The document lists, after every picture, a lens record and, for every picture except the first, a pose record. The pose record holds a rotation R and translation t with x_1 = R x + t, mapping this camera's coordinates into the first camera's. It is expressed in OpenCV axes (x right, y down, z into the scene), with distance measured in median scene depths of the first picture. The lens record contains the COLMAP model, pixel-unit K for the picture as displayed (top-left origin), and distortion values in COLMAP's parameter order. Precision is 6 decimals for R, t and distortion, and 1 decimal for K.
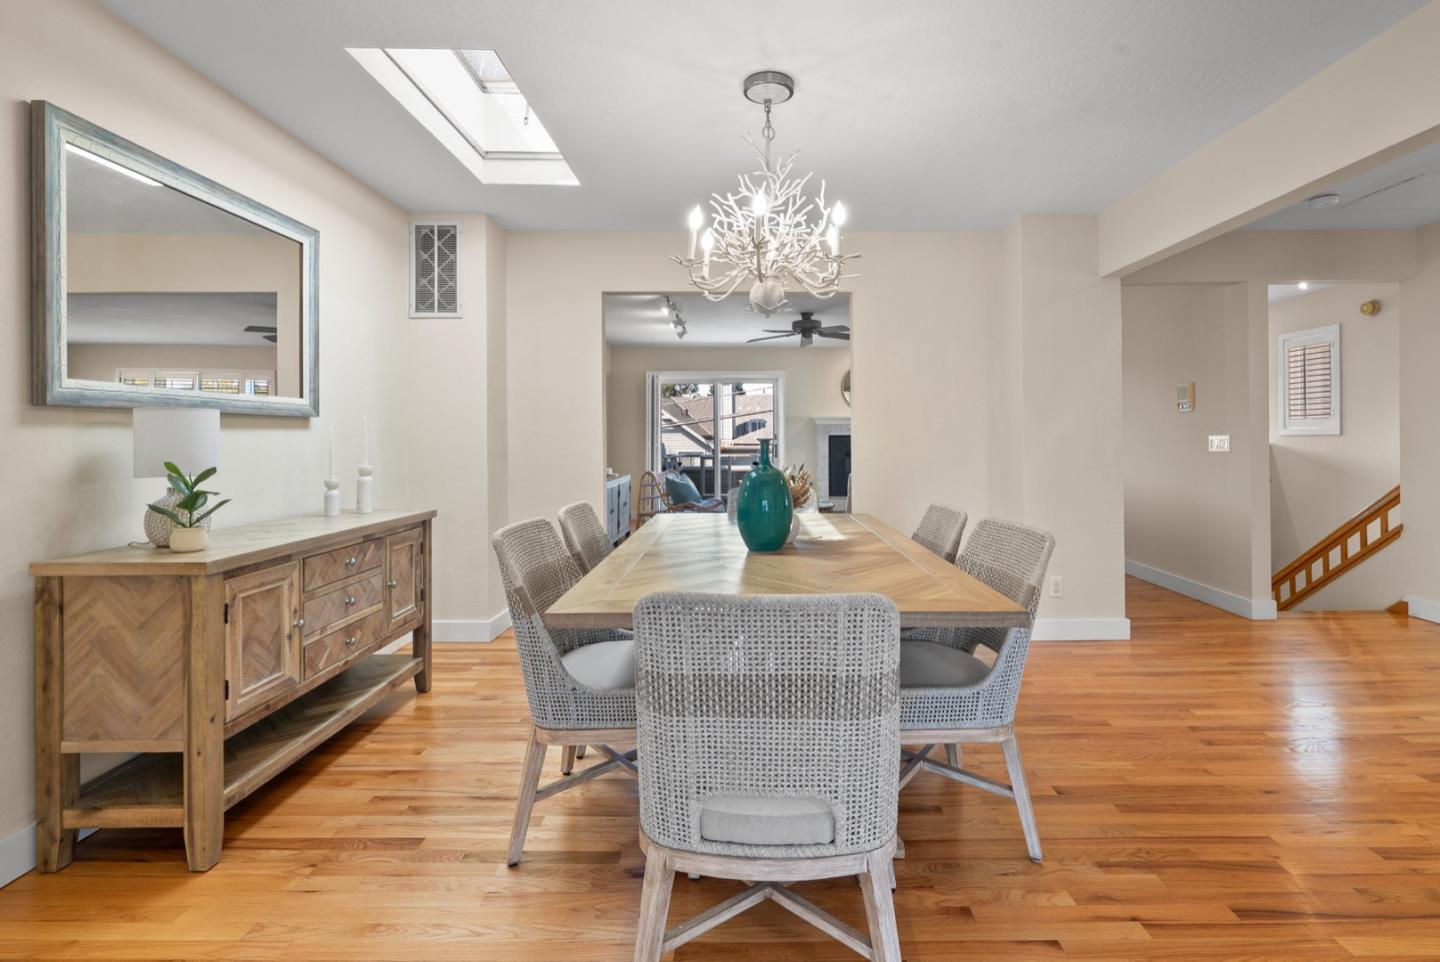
lens RADIAL K [[684.6, 0, 752.4], [0, 684.6, 436.4], [0, 0, 1]] dist [0.001129, 0.000294]
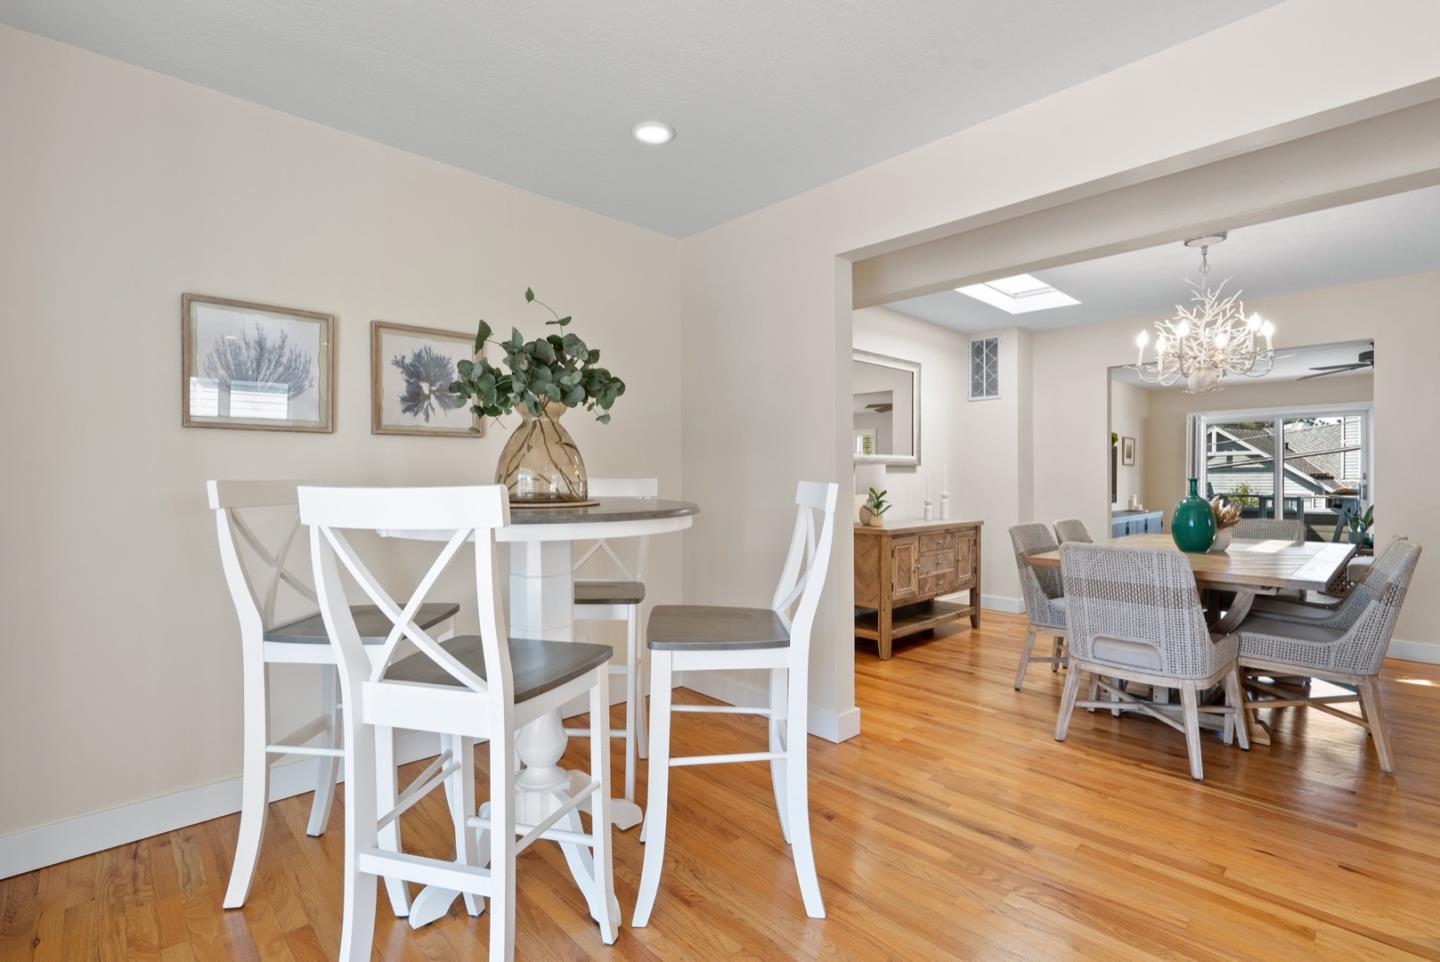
lens RADIAL K [[661.1, 0, 720.0], [0, 661.1, 481.0], [0, 0, 1]] dist [0.001166, 0.000368]
pose [[0.682109, 0.005564, -0.731229, 0.369794], [0.000903, 0.999964, 0.008452, -0.004016], [0.731250, -0.006426, 0.682079, -0.754821]]
